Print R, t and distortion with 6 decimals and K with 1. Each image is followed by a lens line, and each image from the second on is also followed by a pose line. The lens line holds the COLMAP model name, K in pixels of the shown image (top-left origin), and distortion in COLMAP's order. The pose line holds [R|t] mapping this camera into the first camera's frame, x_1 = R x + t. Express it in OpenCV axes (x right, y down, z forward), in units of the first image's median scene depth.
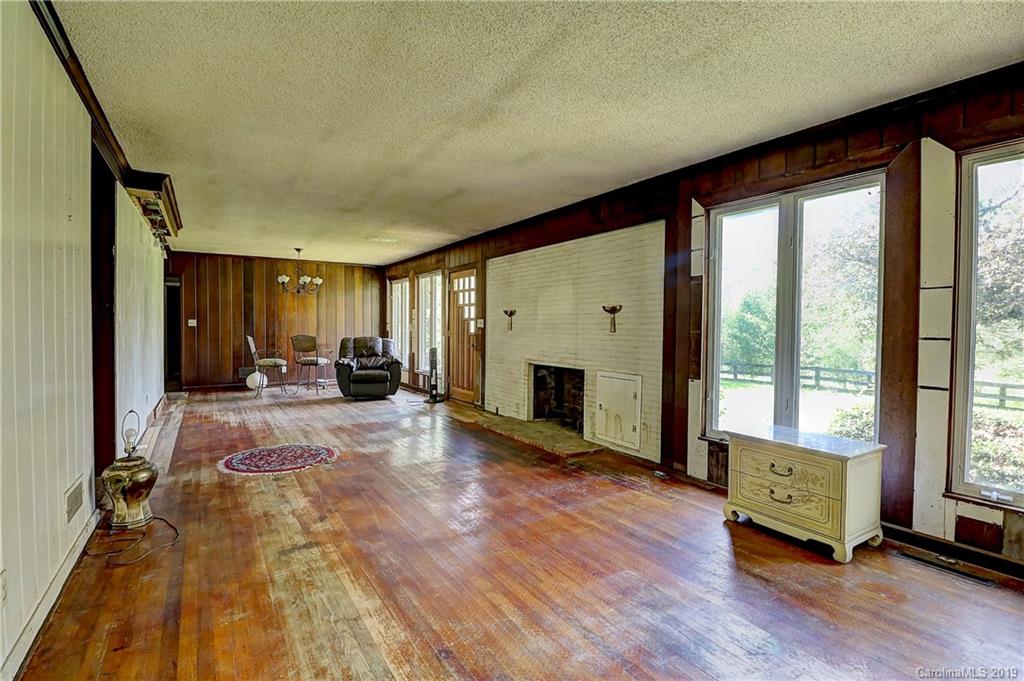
lens RADIAL K [[476.9, 0, 512.0], [0, 476.9, 340.5], [0, 0, 1]] dist [0.002386, 0.000071]
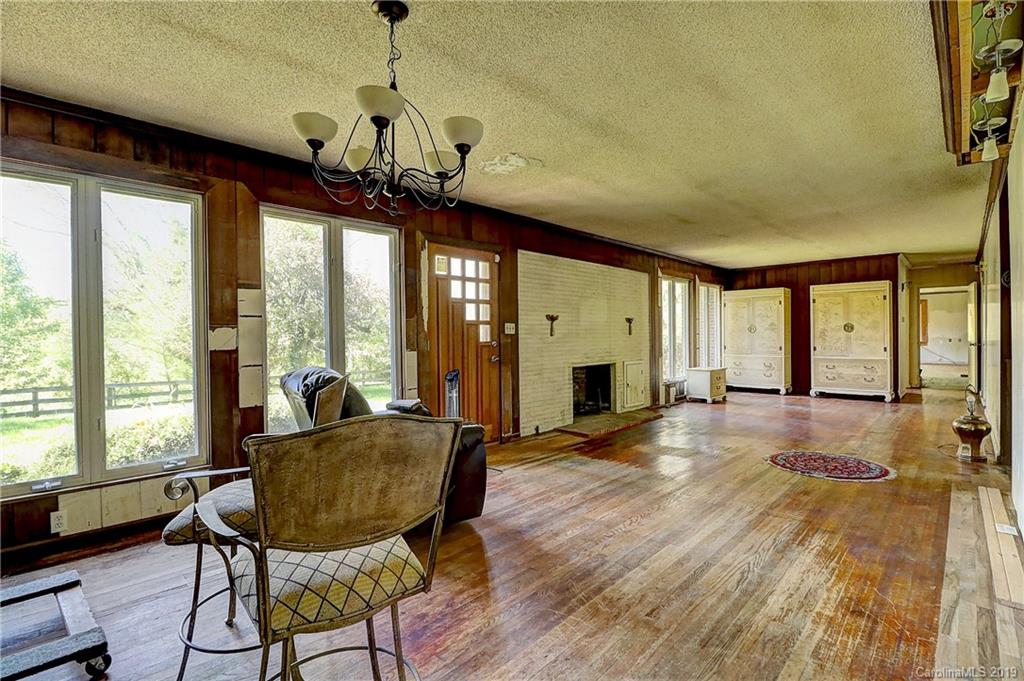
lens RADIAL K [[435.8, 0, 512.0], [0, 435.8, 340.5], [0, 0, 1]] dist [-0.000414, -0.000100]
pose [[-0.189717, -0.017410, 0.981684, -0.769807], [0.039540, 0.998896, 0.025357, -0.035277], [-0.981042, 0.043627, -0.188819, 1.151028]]
